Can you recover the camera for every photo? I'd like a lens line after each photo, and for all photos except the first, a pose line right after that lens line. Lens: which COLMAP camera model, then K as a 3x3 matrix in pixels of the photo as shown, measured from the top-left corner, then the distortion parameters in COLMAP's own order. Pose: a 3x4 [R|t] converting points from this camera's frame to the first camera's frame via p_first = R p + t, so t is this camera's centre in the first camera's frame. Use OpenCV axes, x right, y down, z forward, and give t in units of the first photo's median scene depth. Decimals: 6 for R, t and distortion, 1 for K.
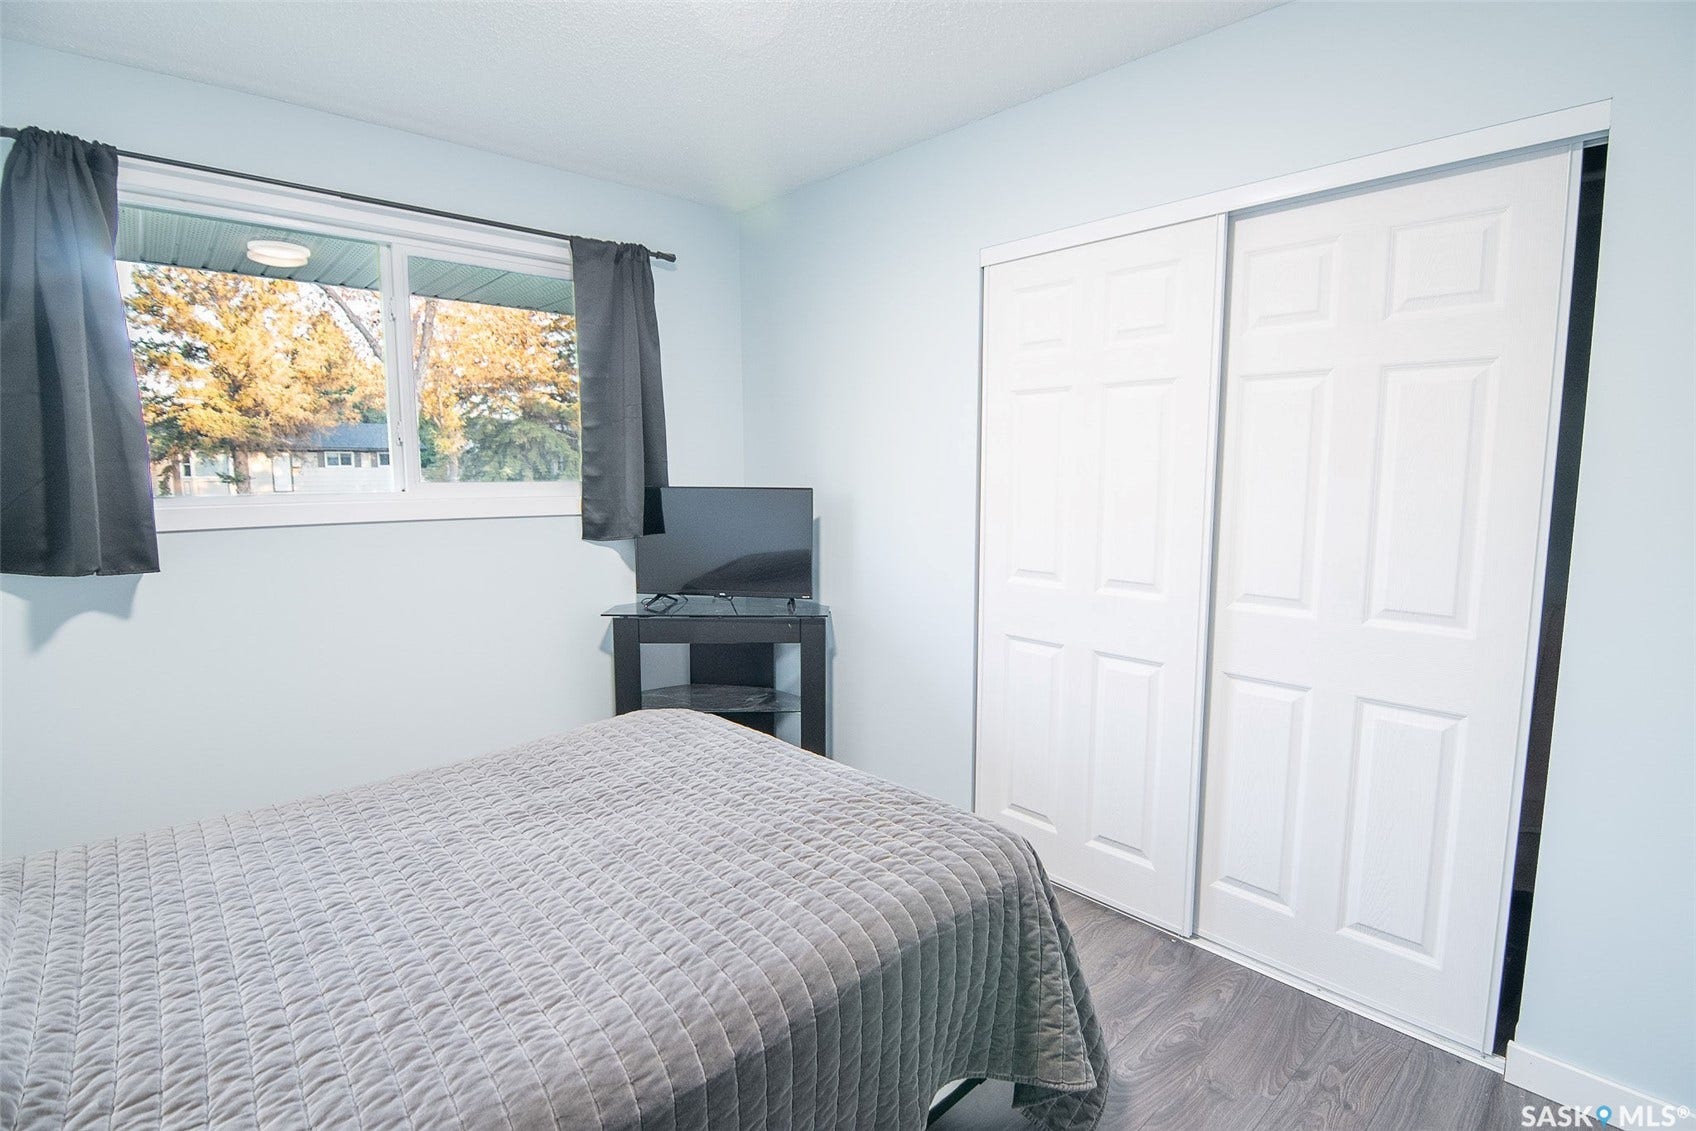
lens RADIAL K [[865.6, 0, 854.1], [0, 865.6, 563.3], [0, 0, 1]] dist [0.001680, -0.019053]
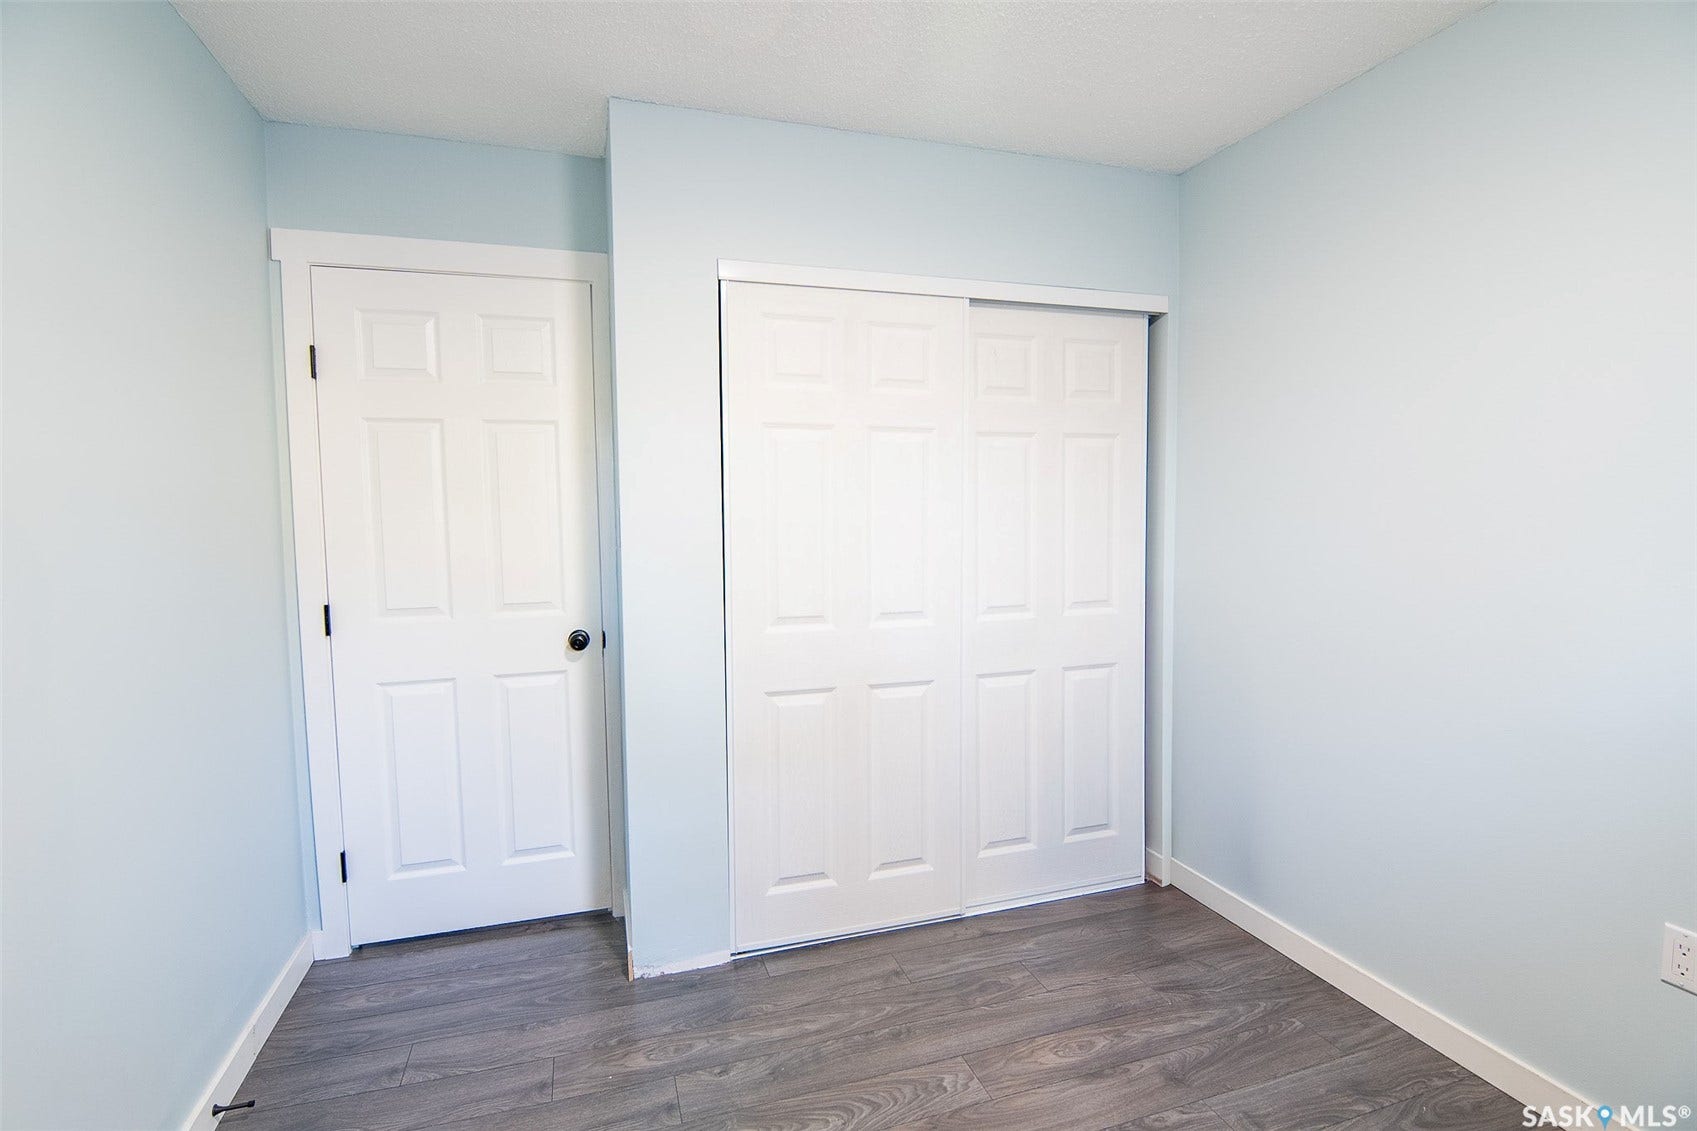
lens RADIAL K [[816.4, 0, 856.8], [0, 816.4, 564.1], [0, 0, 1]] dist [-0.002079, -0.015170]
pose [[0.387942, -0.072135, 0.918856, -0.746422], [0.118511, 0.992561, 0.027885, -0.087970], [-0.914033, 0.098077, 0.393605, 0.766153]]
